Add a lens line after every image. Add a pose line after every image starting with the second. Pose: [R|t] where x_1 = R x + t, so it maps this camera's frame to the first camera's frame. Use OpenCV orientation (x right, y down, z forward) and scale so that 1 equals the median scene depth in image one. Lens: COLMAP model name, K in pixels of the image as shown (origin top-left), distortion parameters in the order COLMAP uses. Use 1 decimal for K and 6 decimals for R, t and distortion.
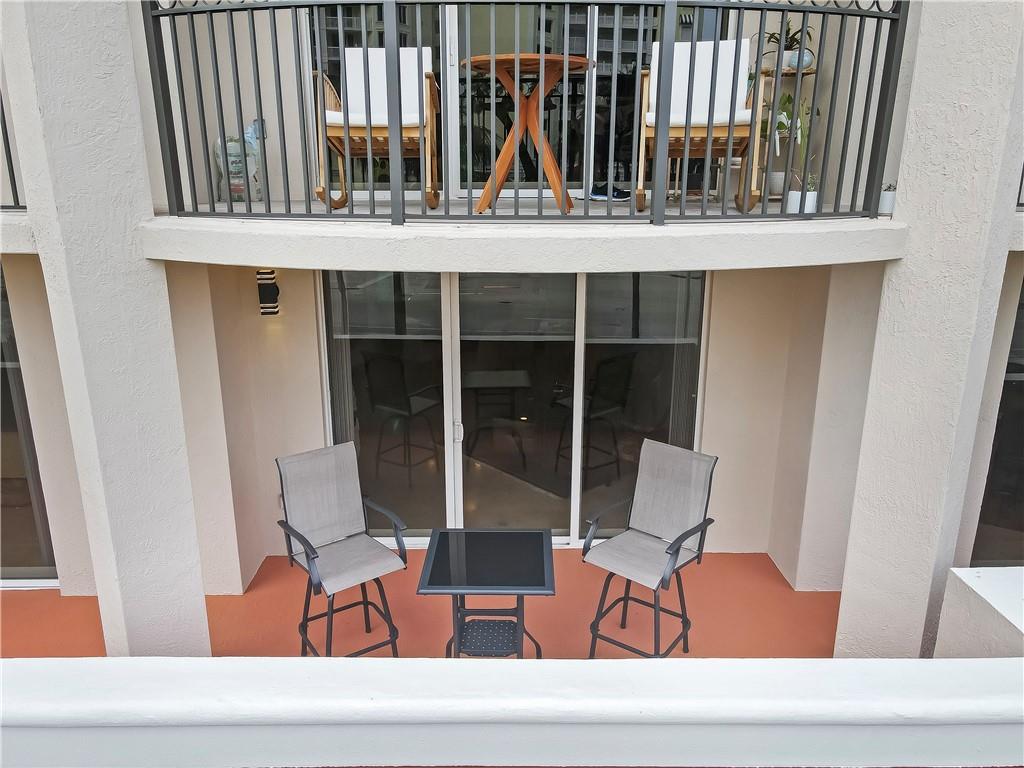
lens RADIAL K [[717.6, 0, 511.4], [0, 717.6, 382.3], [0, 0, 1]] dist [0.028121, 0.012423]
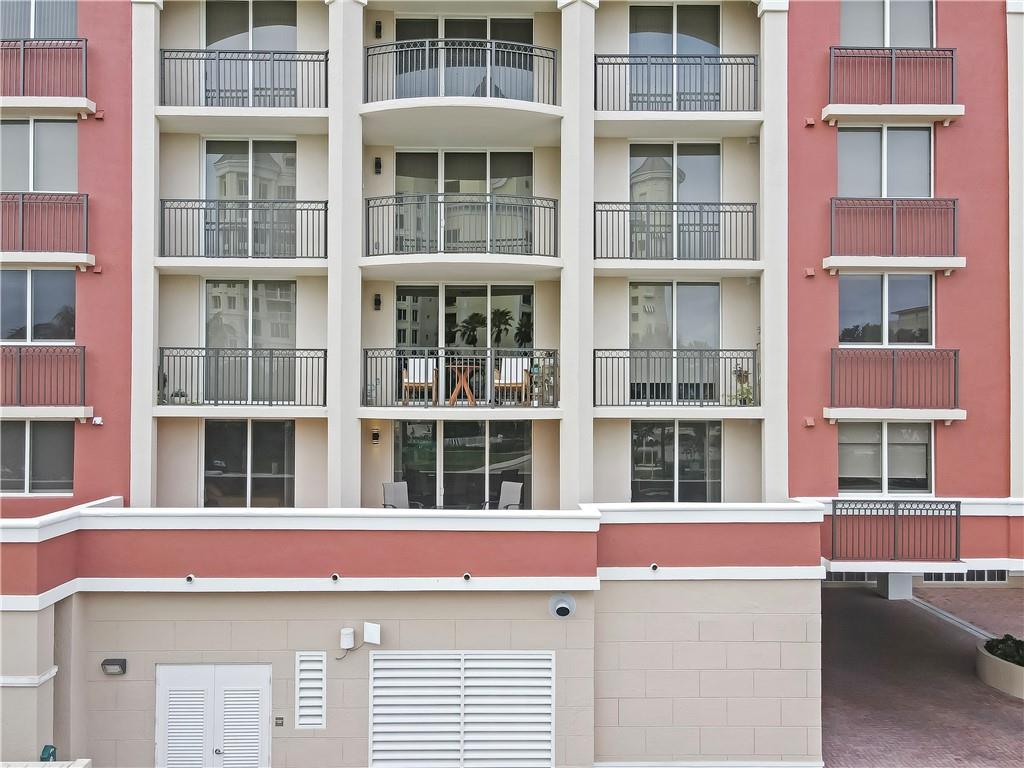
lens RADIAL K [[717.6, 0, 513.2], [0, 717.6, 385.8], [0, 0, 1]] dist [0.028121, 0.012423]
pose [[0.999932, 0.000334, -0.011697, 0.329191], [-0.003629, 0.959148, -0.282883, 0.693512], [0.011125, 0.282906, 0.959083, -2.517464]]
